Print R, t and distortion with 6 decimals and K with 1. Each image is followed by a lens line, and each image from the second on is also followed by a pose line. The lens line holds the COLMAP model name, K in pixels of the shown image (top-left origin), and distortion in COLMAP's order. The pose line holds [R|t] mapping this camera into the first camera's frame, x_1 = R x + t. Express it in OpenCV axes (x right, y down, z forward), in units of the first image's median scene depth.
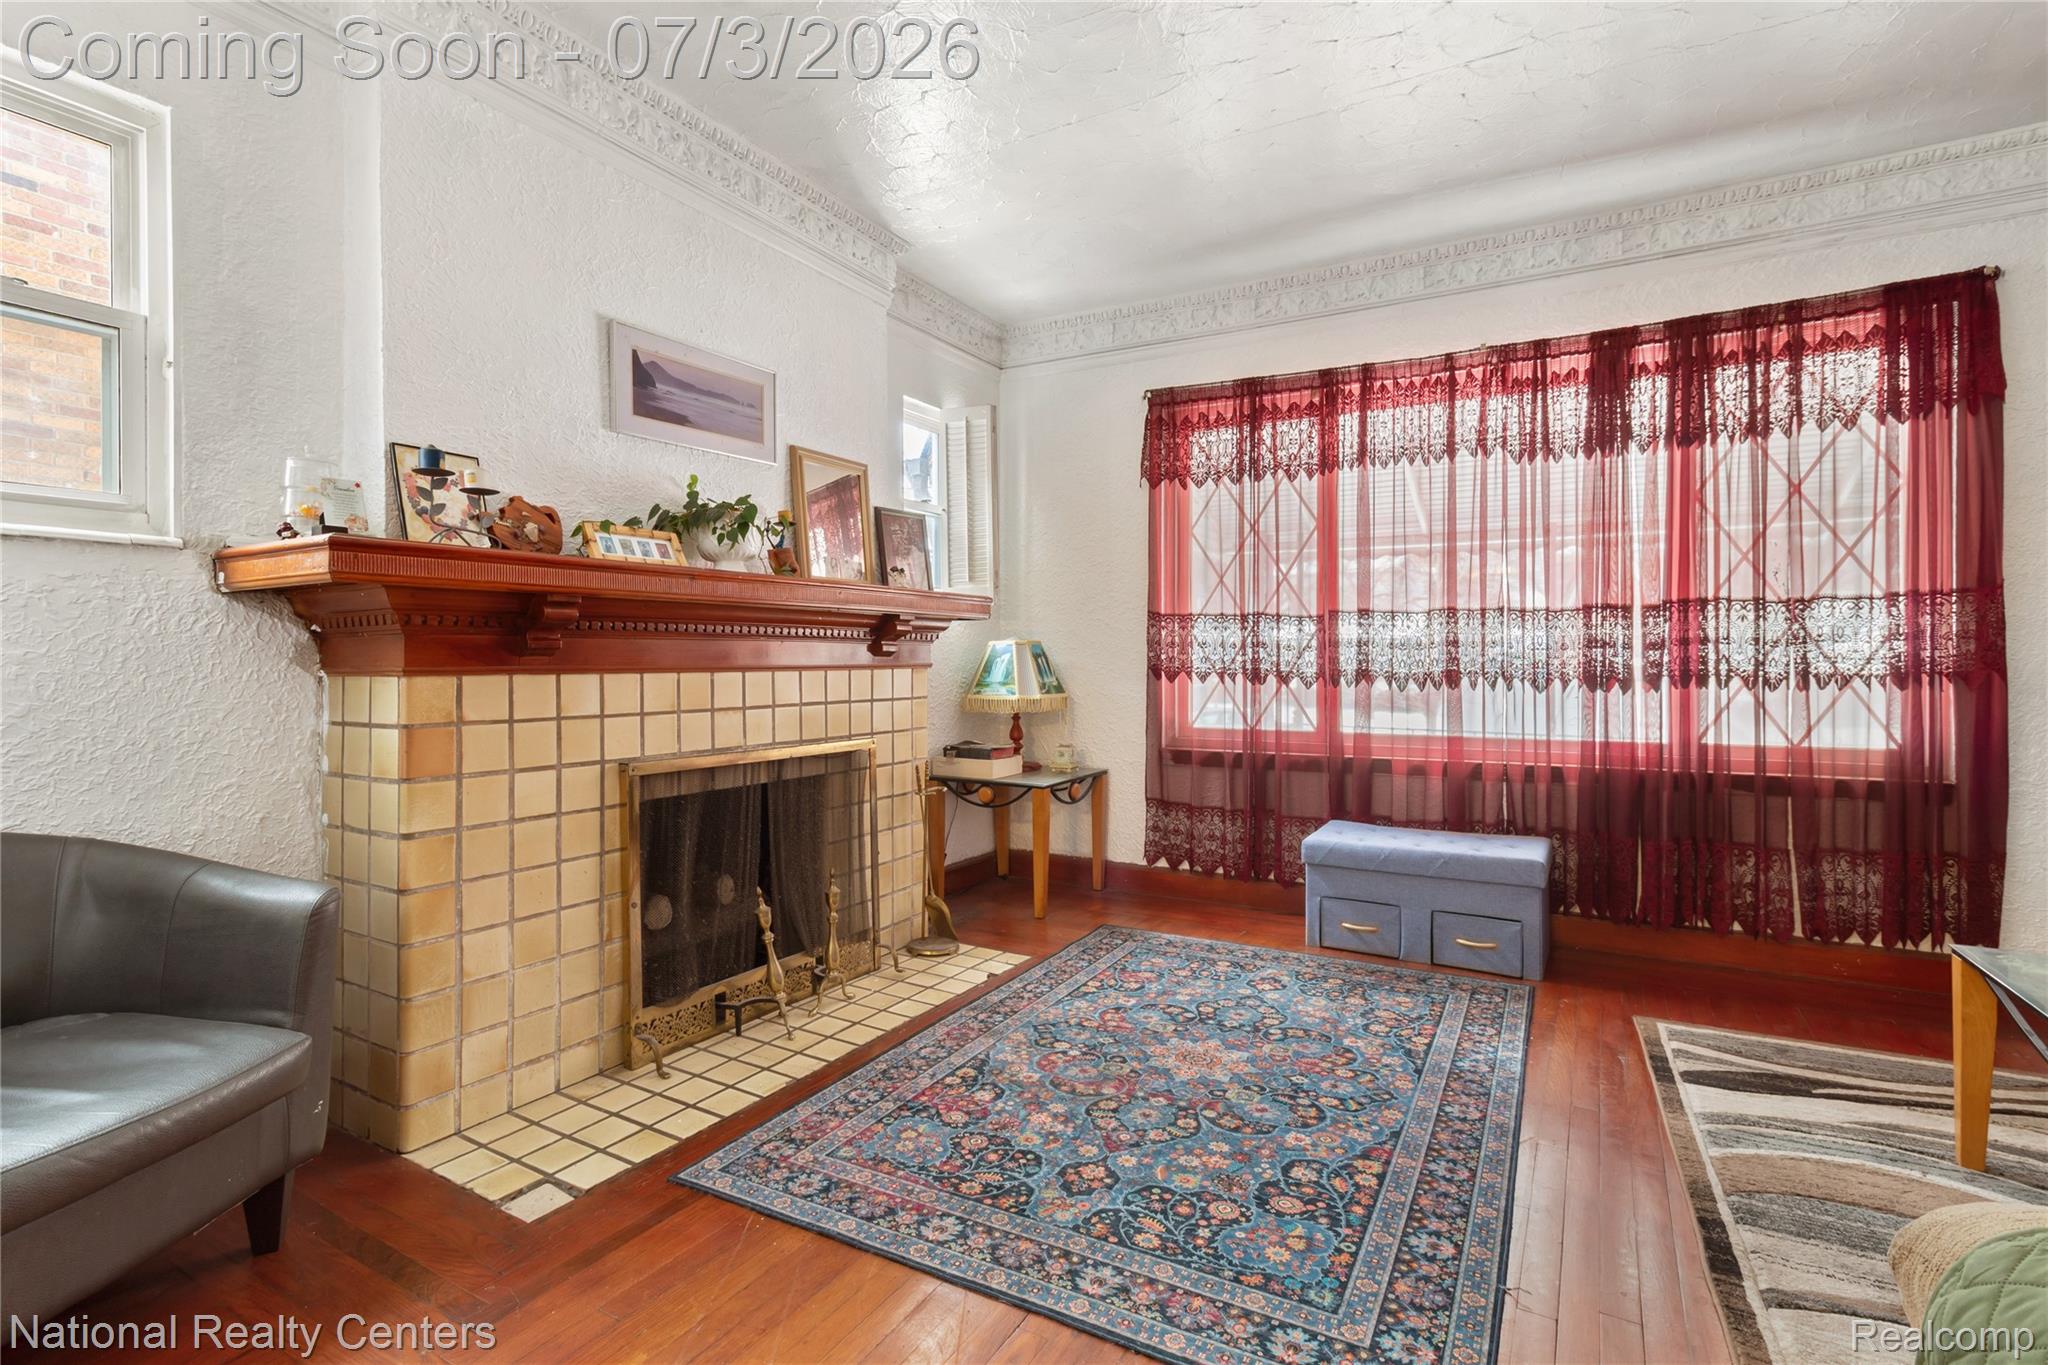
lens RADIAL K [[960.5, 0, 1027.3], [0, 960.5, 660.1], [0, 0, 1]] dist [0.001018, 0.000075]
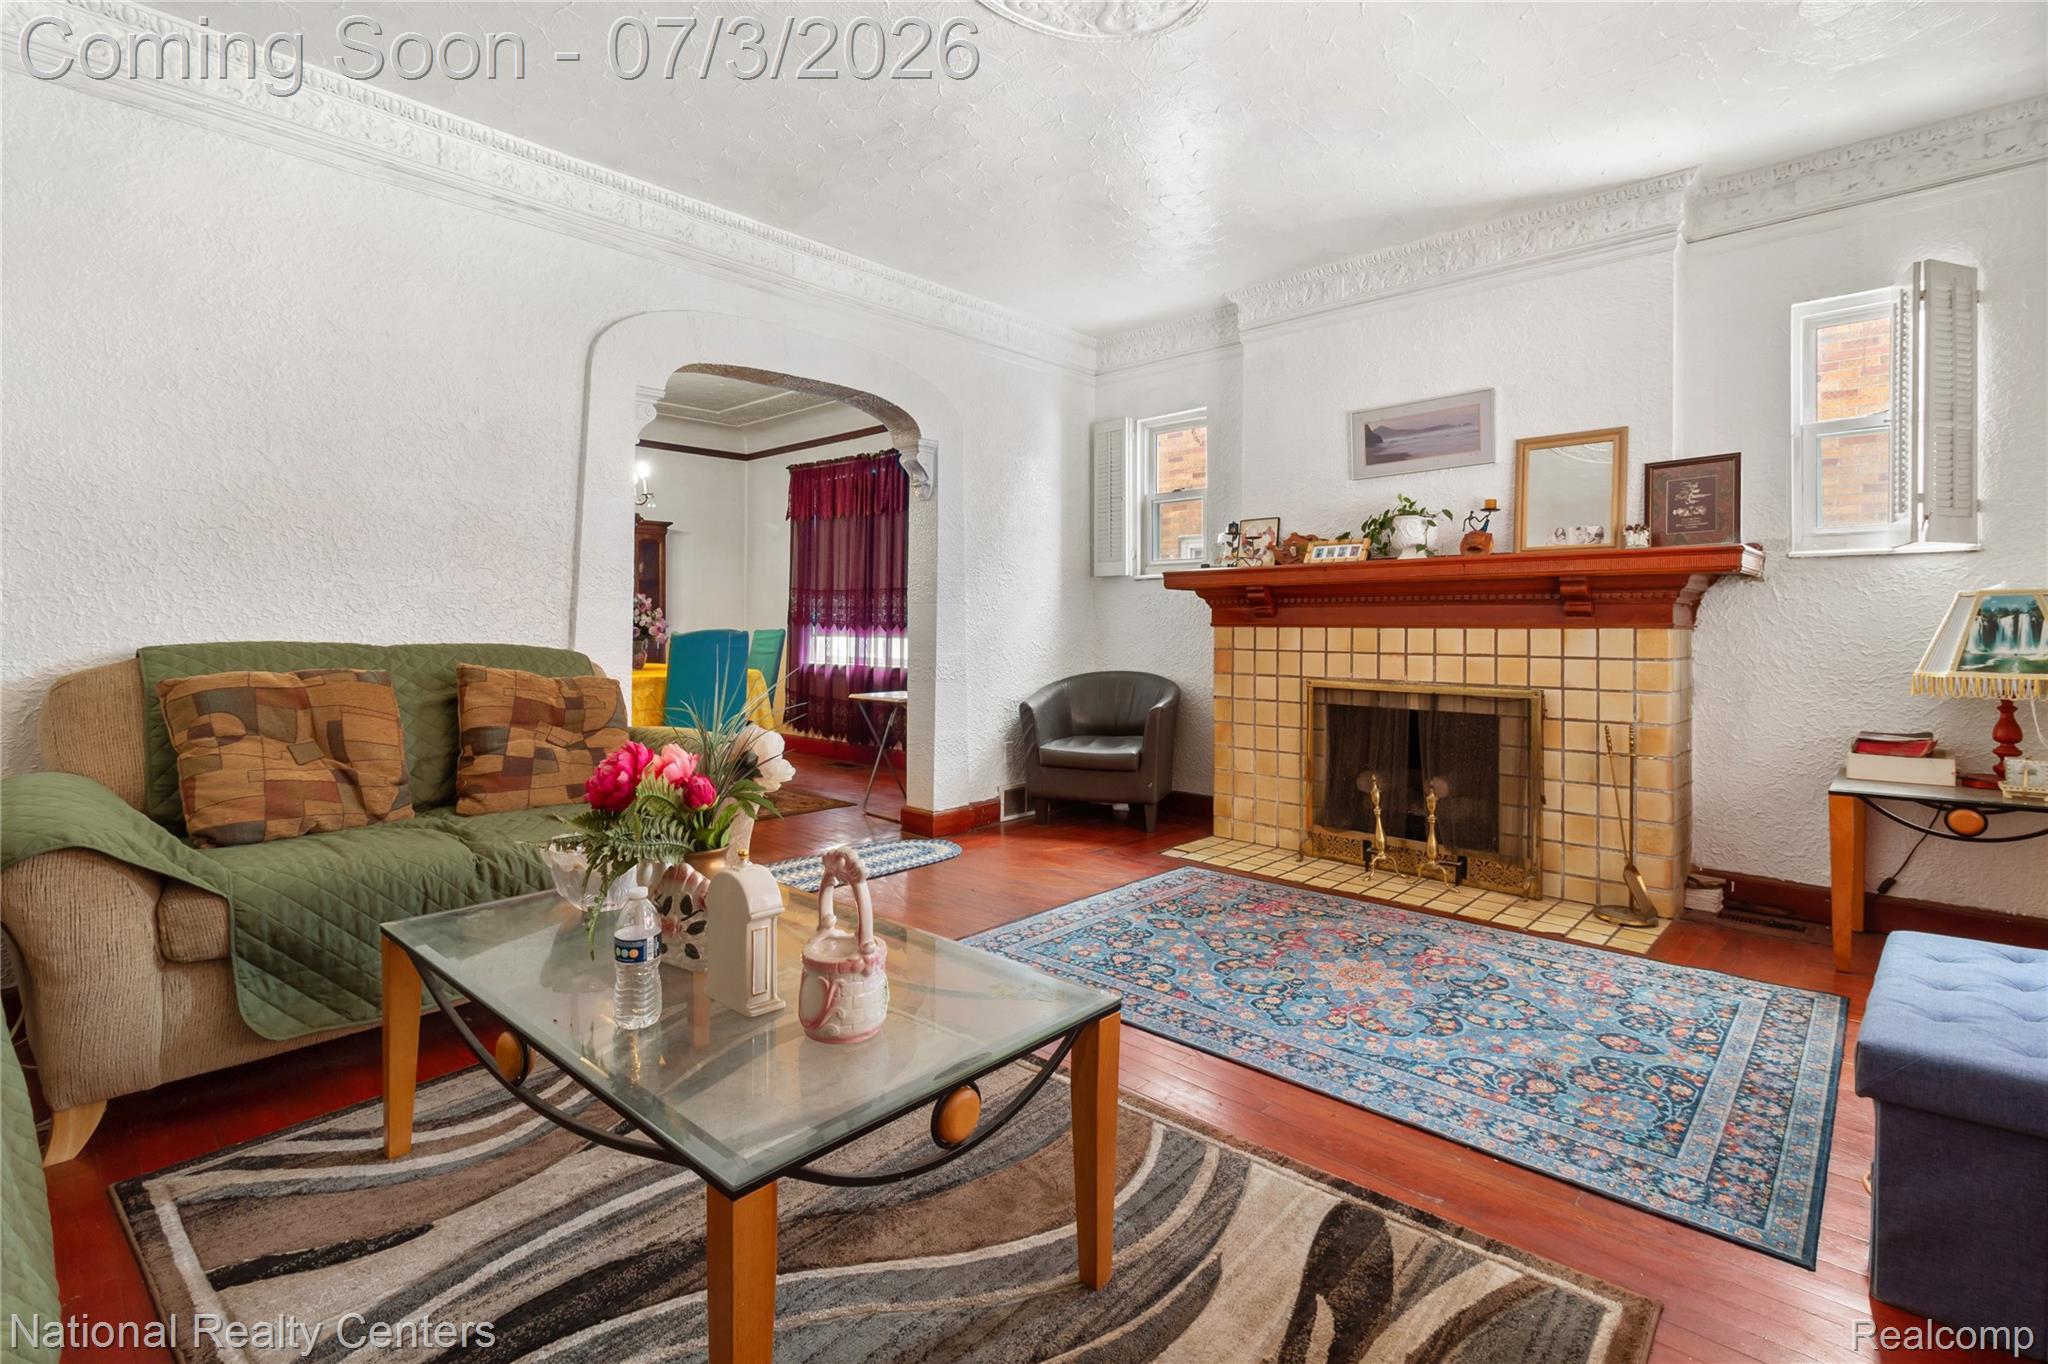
lens RADIAL K [[967.0, 0, 1030.3], [0, 967.0, 601.0], [0, 0, 1]] dist [0.000108, -0.000063]
pose [[-0.222993, -0.019702, -0.974621, 1.154207], [-0.000570, 0.999798, -0.020080, 0.001320], [0.974820, -0.003922, -0.222959, 0.739774]]
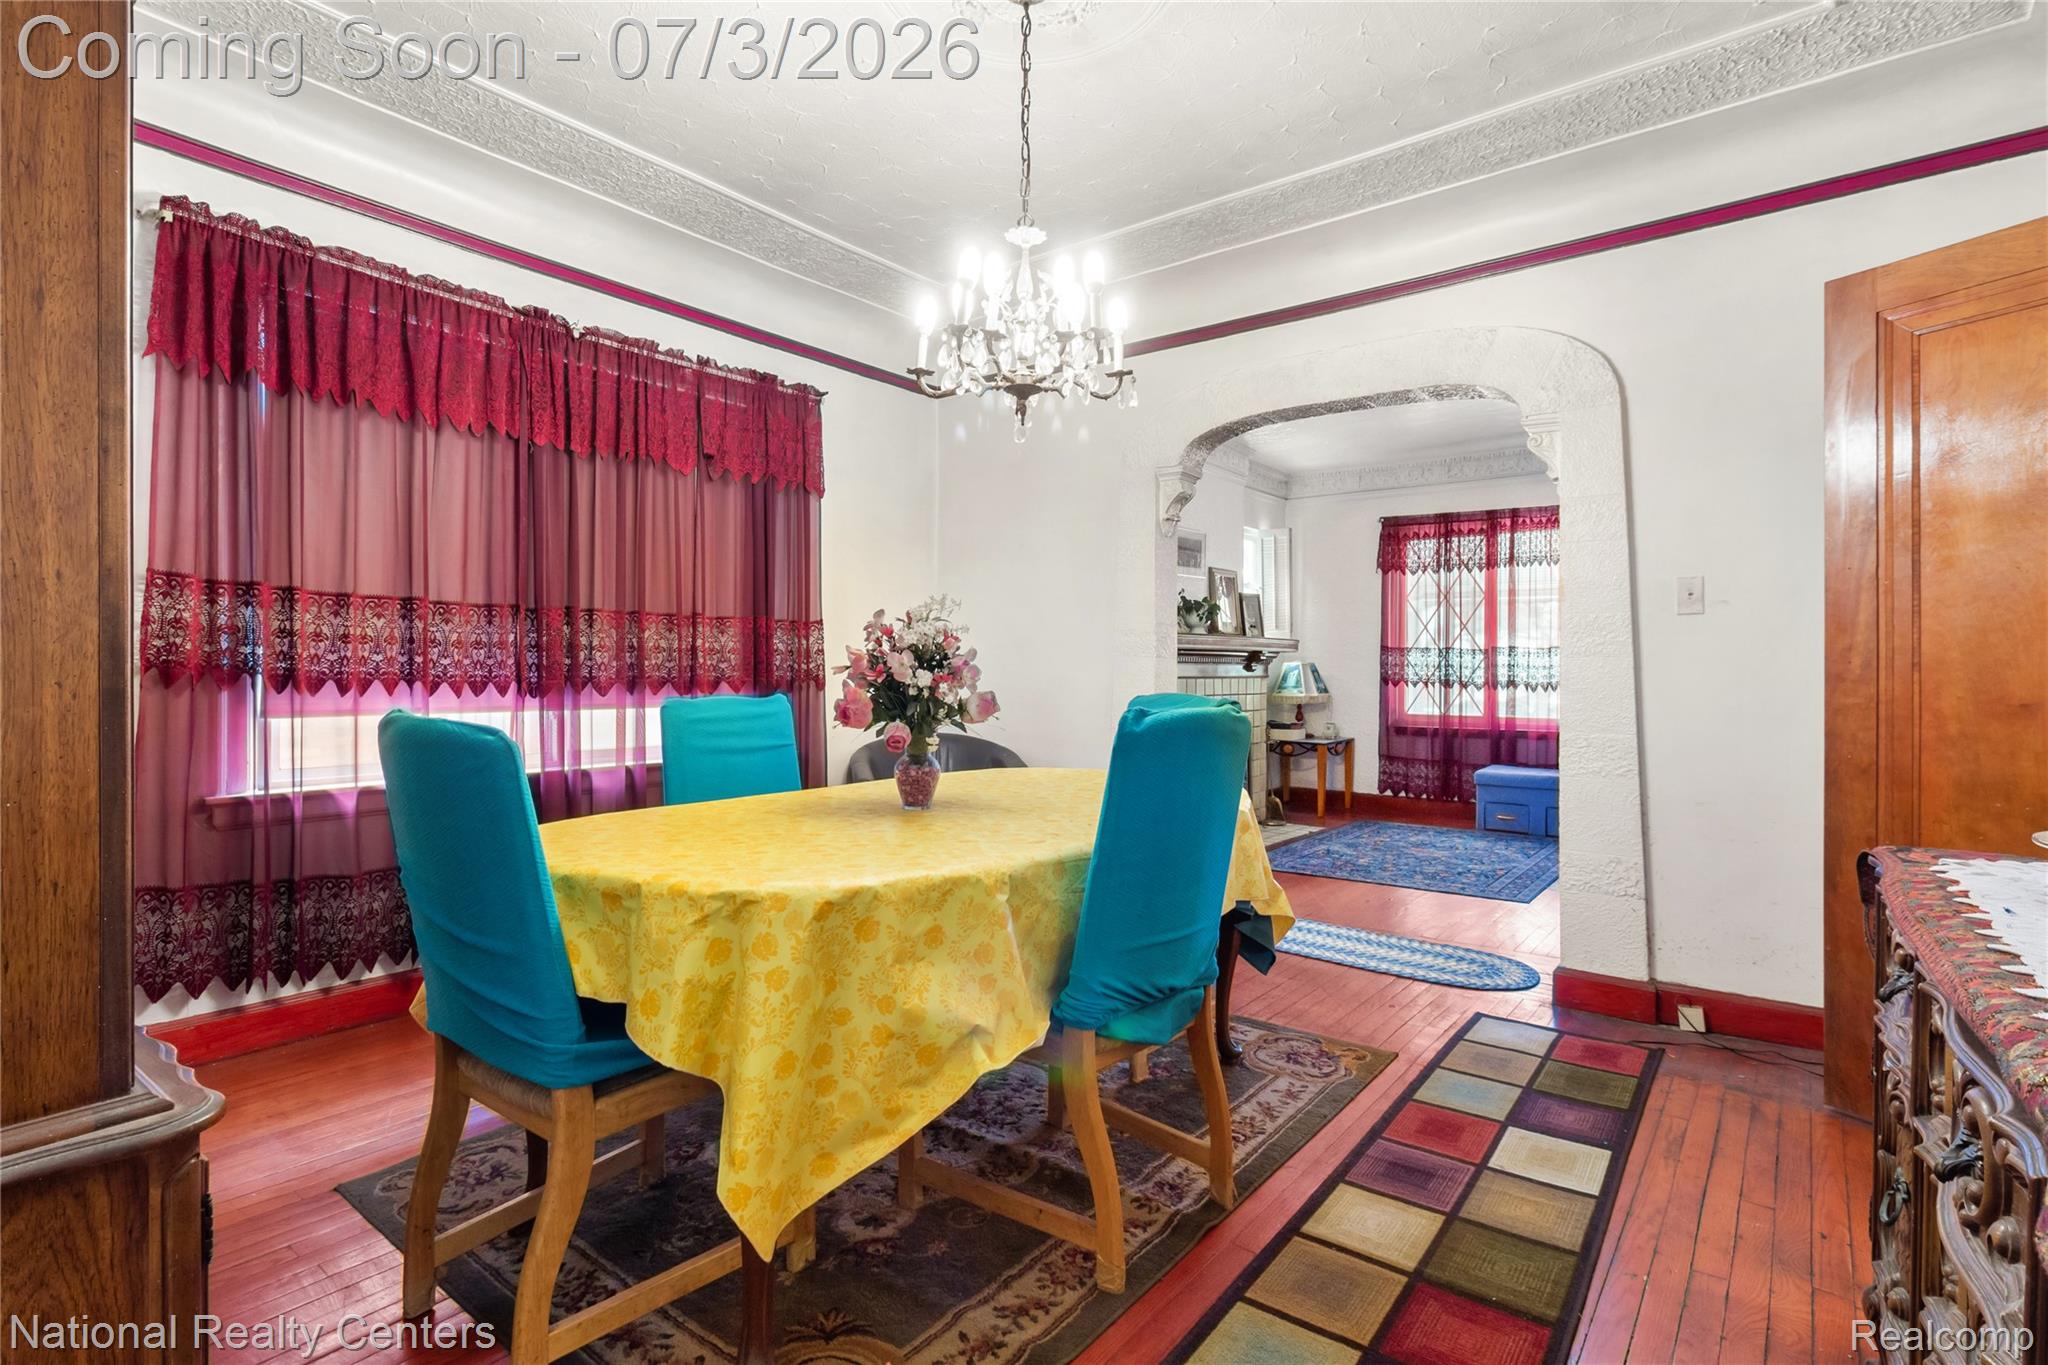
lens RADIAL K [[989.4, 0, 1031.1], [0, 989.4, 674.1], [0, 0, 1]] dist [0.011289, 0.000161]
pose [[0.990060, 0.005160, -0.140549, -0.347454], [-0.004750, 0.999983, 0.003251, -0.004525], [0.140563, -0.002551, 0.990068, -1.201001]]
